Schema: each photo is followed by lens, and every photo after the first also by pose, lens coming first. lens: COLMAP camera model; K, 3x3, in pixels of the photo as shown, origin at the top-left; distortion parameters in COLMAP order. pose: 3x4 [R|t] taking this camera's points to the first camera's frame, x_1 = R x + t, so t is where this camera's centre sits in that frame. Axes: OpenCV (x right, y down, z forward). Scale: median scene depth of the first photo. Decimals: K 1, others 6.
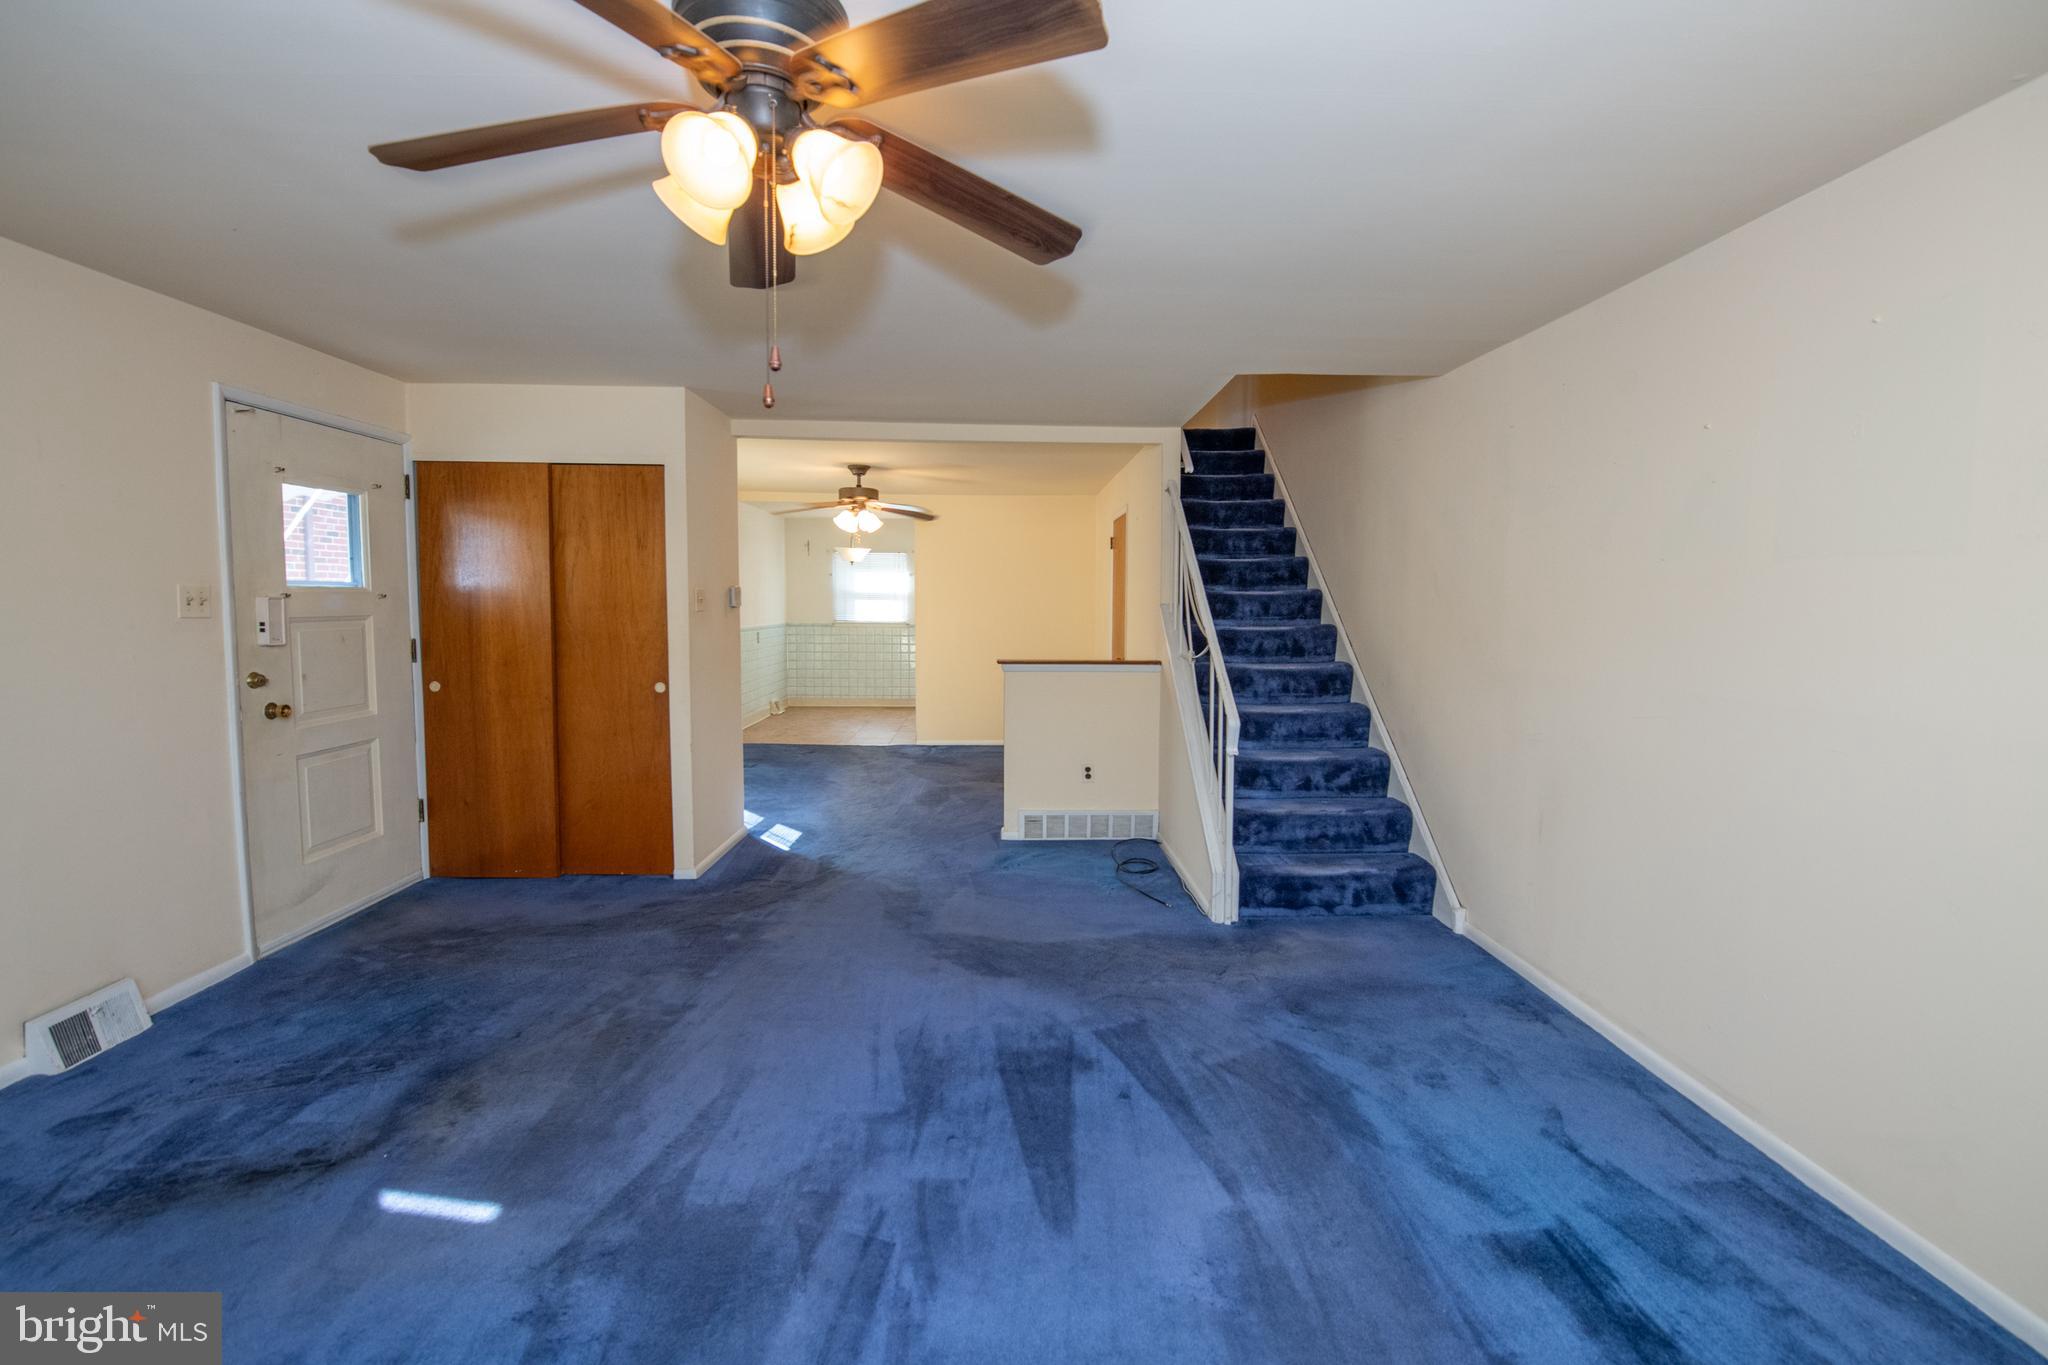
lens RADIAL K [[857.3, 0, 1007.2], [0, 857.3, 656.6], [0, 0, 1]] dist [-0.015482, -0.000901]
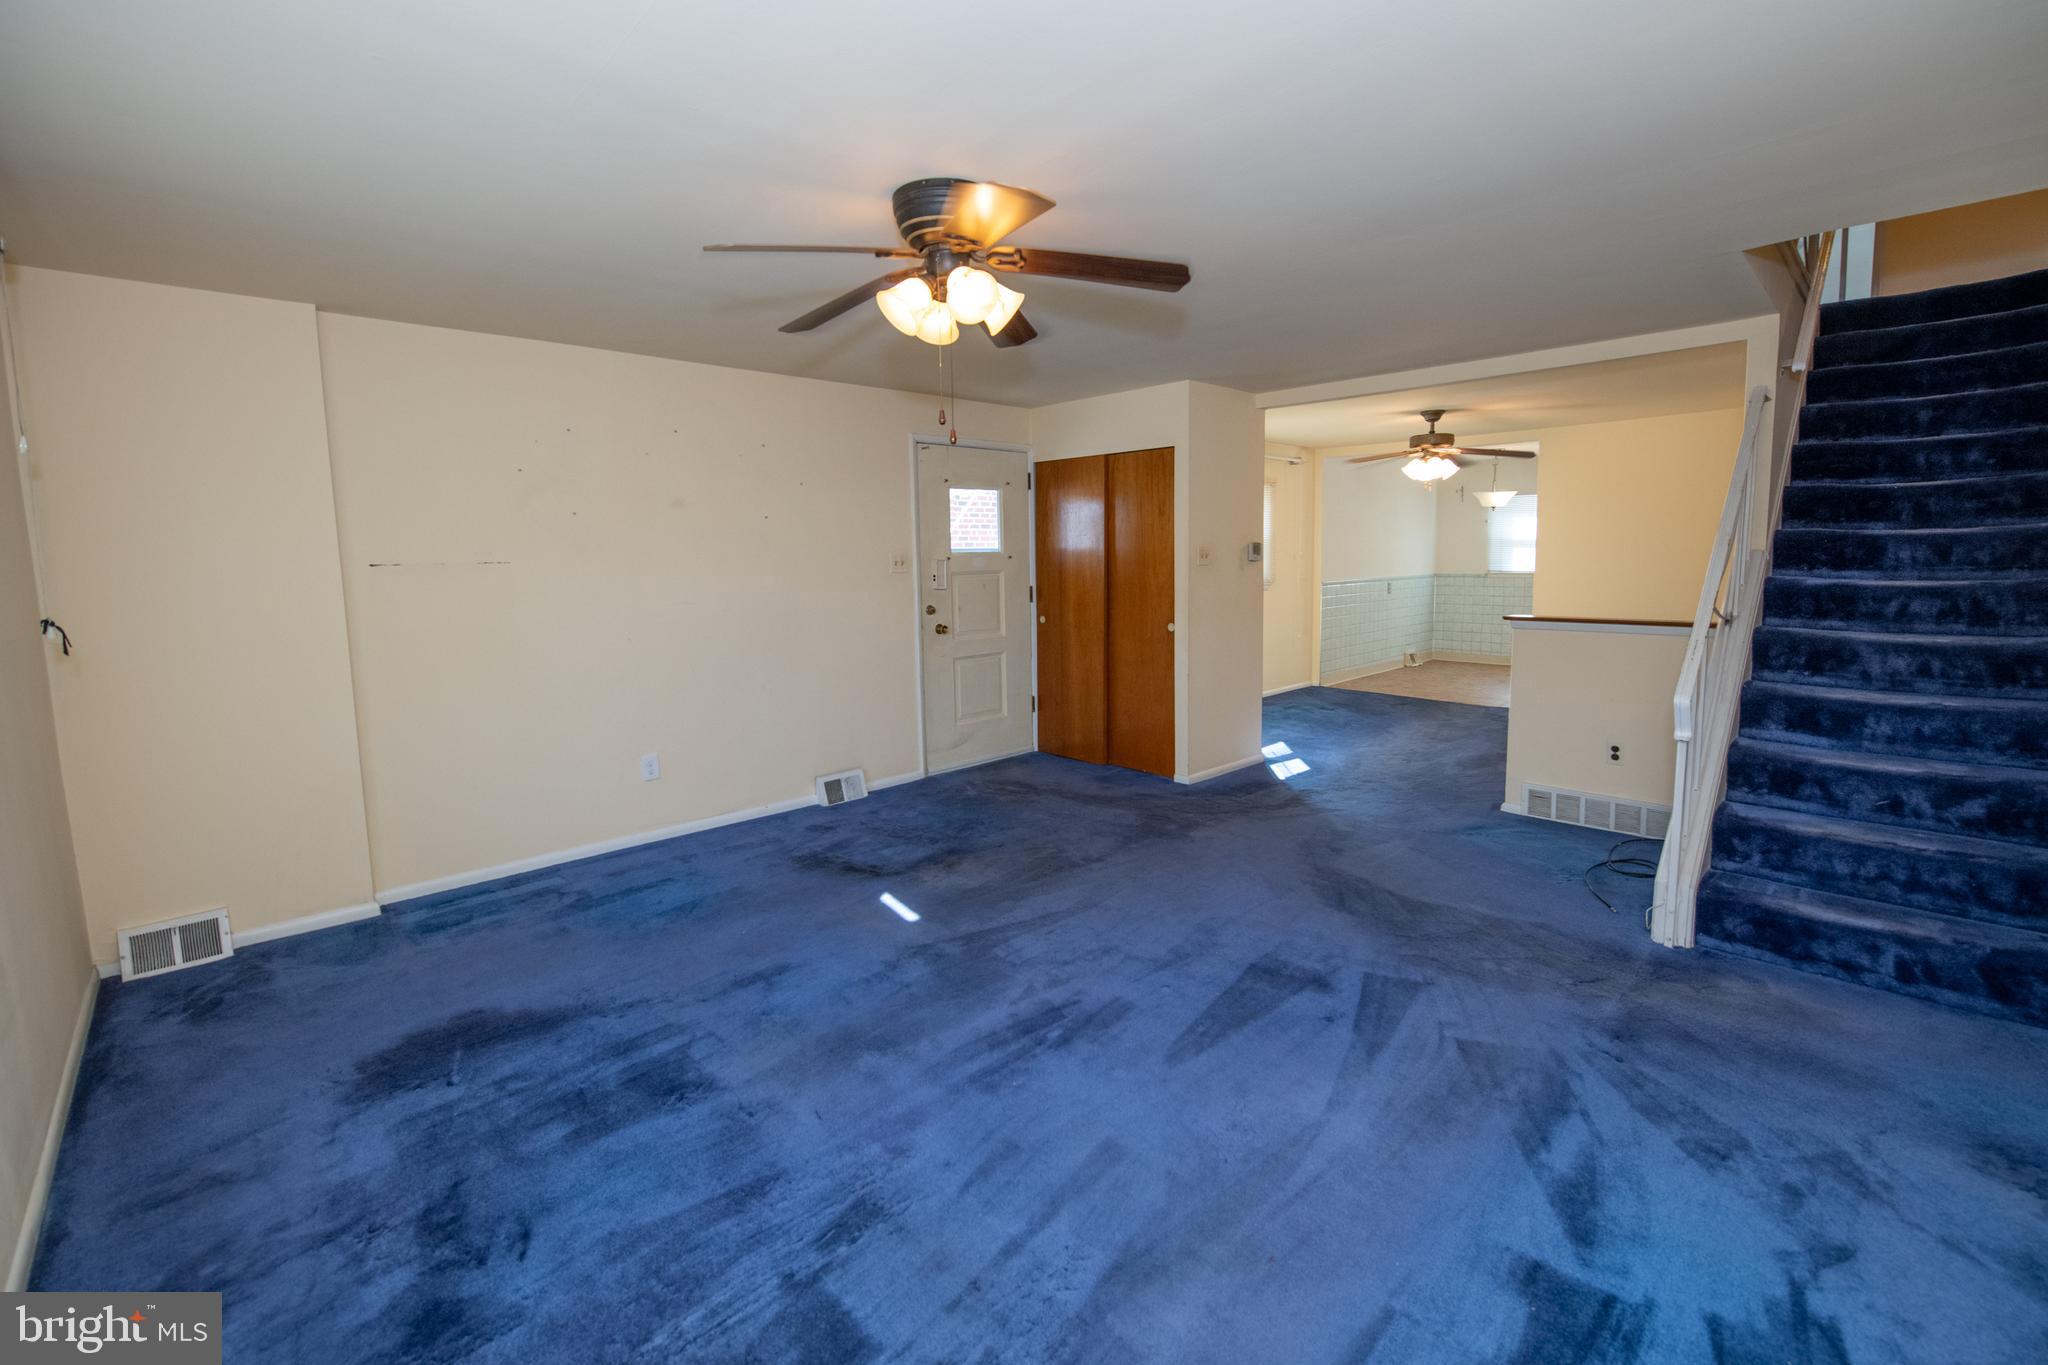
lens RADIAL K [[842.5, 0, 991.8], [0, 842.5, 642.6], [0, 0, 1]] dist [-0.013902, -0.000397]
pose [[0.659870, 0.059379, -0.749030, 0.378923], [-0.026590, 0.998094, 0.055699, -0.003109], [0.750909, -0.016837, 0.660190, -0.003387]]
